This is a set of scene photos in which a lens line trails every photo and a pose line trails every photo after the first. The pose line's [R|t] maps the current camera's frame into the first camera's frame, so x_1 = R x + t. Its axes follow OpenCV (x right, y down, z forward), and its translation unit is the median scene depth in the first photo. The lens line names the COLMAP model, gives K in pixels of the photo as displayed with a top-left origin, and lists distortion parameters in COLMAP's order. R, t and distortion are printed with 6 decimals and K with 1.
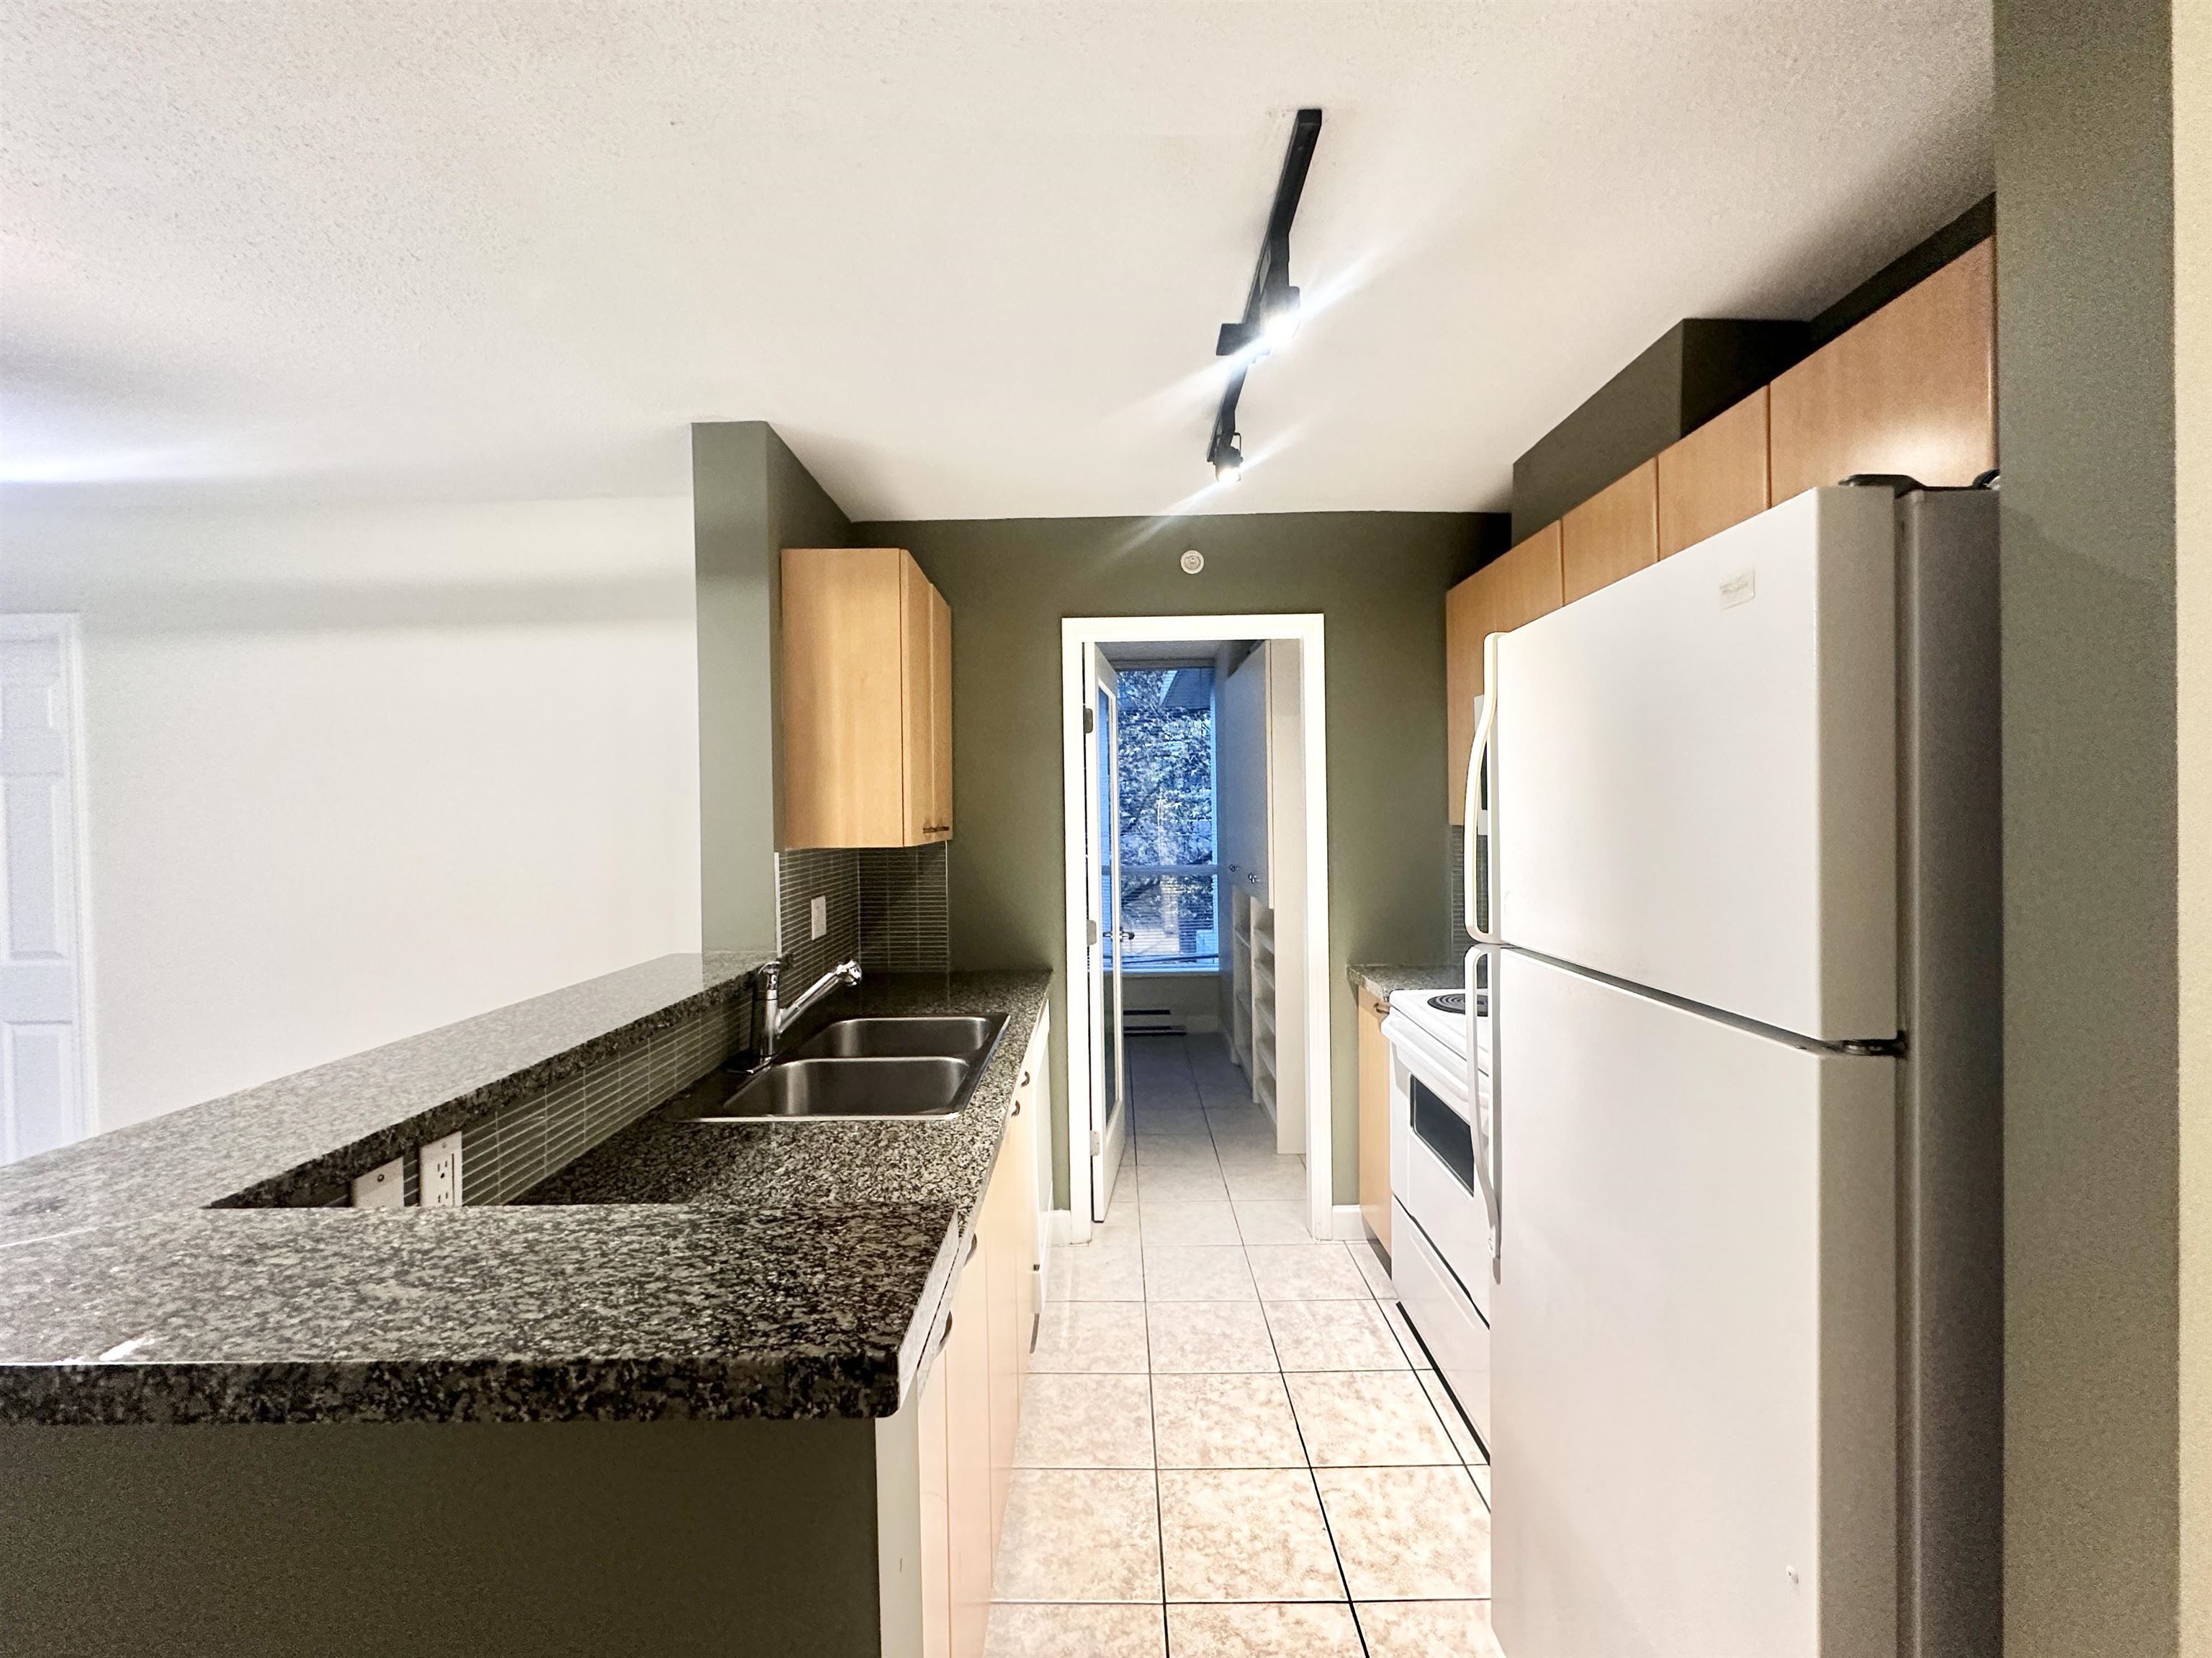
lens RADIAL K [[875.5, 0, 1106.0], [0, 875.5, 829.0], [0, 0, 1]] dist [-0.000158, 0.000075]
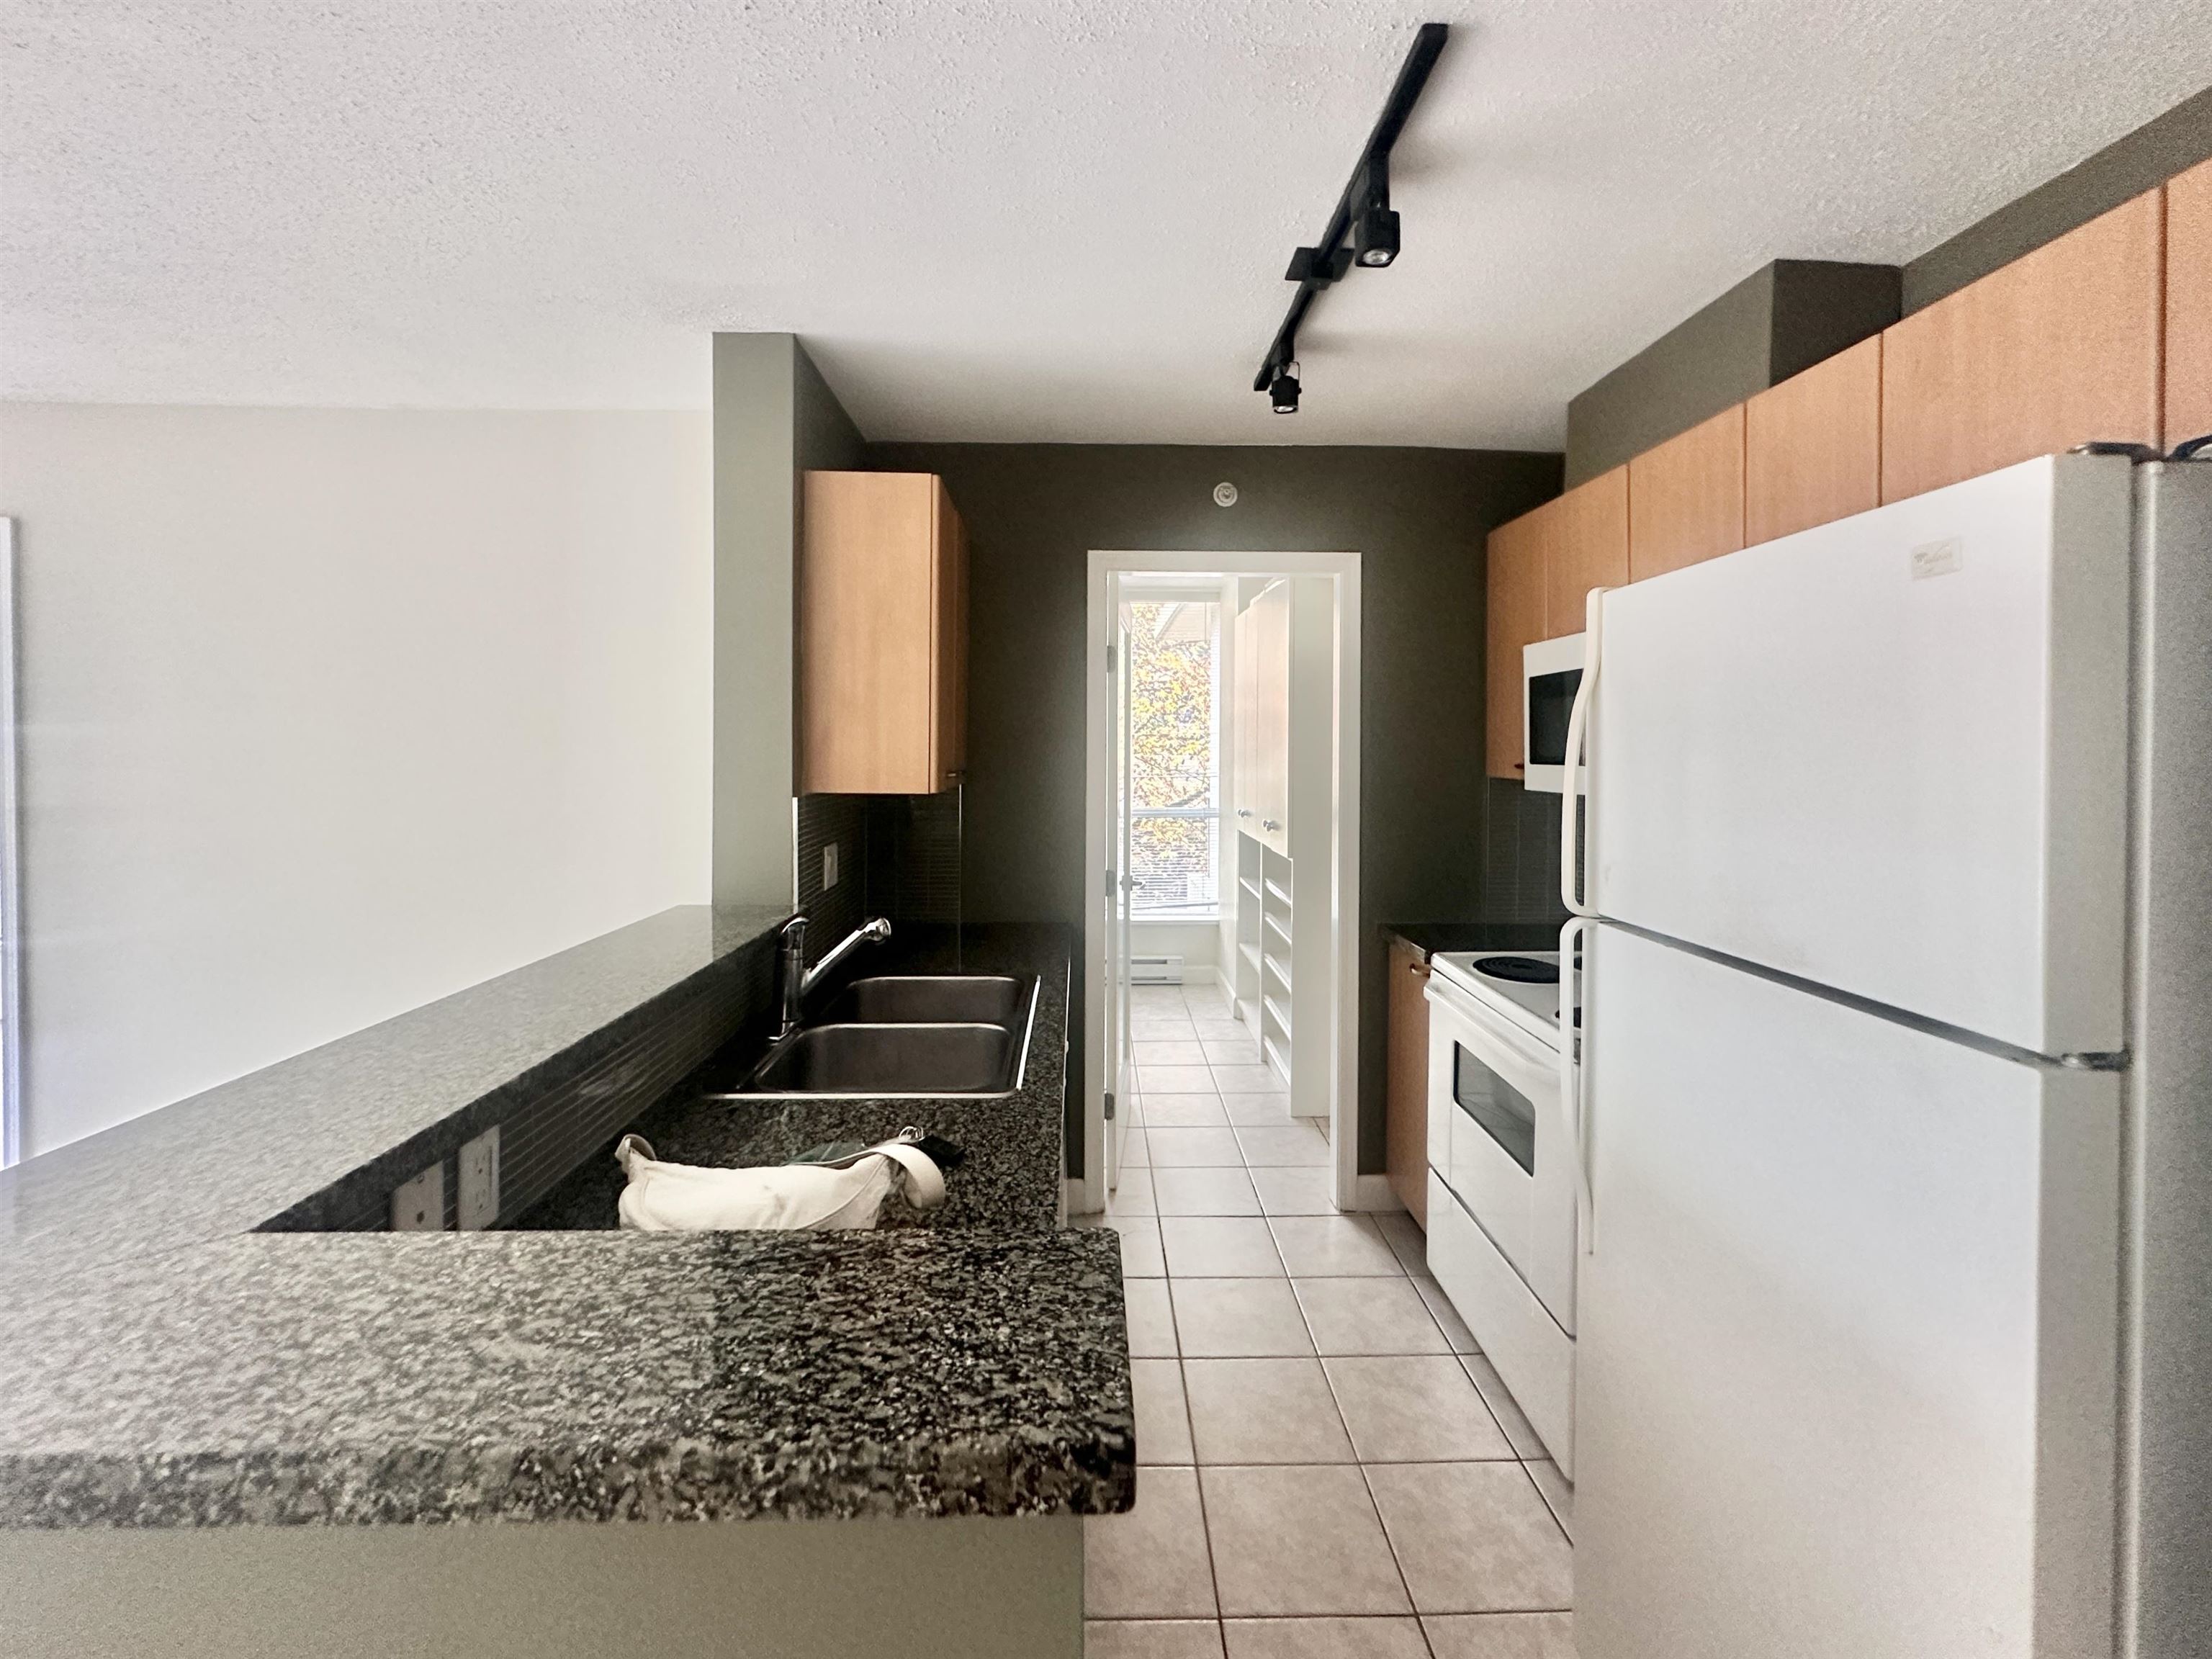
lens RADIAL K [[911.2, 0, 1103.7], [0, 911.2, 759.8], [0, 0, 1]] dist [-0.000257, -0.000088]
pose [[0.999354, 0.020779, 0.029321, -0.265981], [-0.020702, 0.999781, -0.002952, -0.057405], [-0.029375, 0.002343, 0.999566, 0.086607]]
